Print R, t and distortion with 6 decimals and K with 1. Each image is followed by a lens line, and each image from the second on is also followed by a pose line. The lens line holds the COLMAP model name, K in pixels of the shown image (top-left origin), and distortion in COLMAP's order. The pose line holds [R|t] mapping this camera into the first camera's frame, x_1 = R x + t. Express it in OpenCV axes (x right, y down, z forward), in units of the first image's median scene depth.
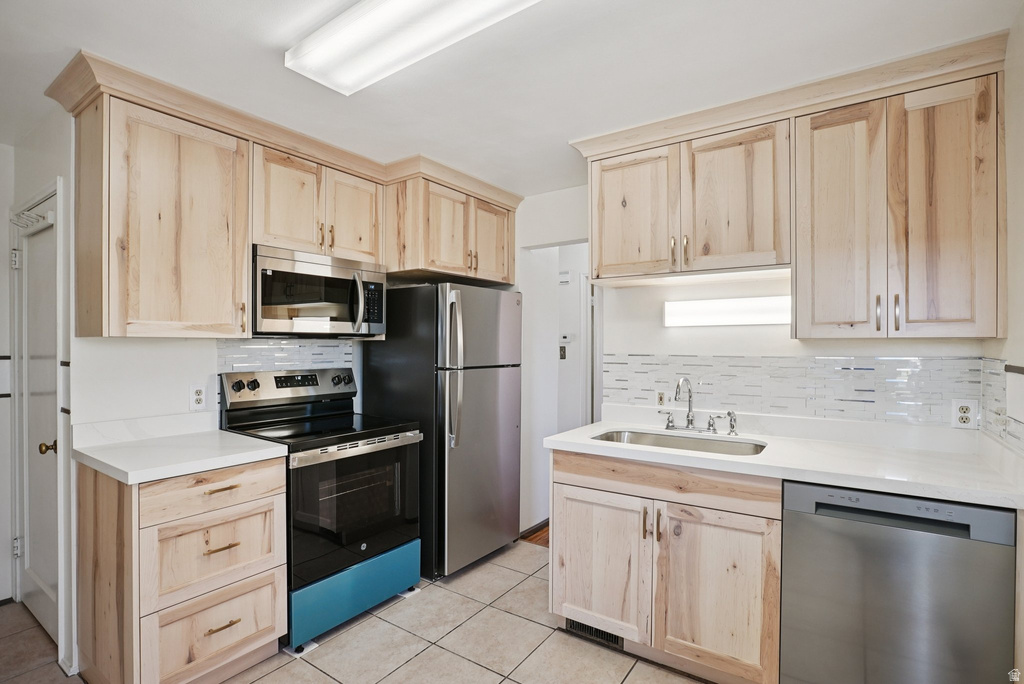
lens RADIAL K [[489.7, 0, 515.2], [0, 489.7, 346.1], [0, 0, 1]] dist [-0.047646, 0.016183]
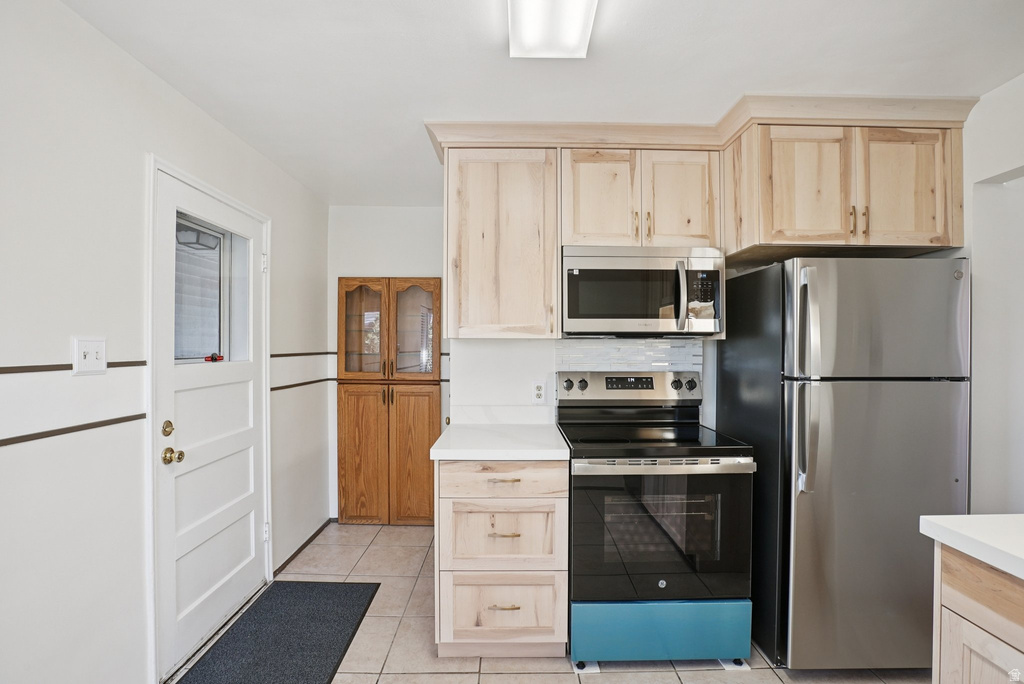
lens RADIAL K [[473.3, 0, 520.8], [0, 473.3, 343.9], [0, 0, 1]] dist [-0.052546, 0.017640]
pose [[0.584605, -0.002745, -0.811313, 0.213680], [-0.003126, 0.999979, -0.005636, 0.000943], [0.811312, 0.005831, 0.584584, 0.339834]]
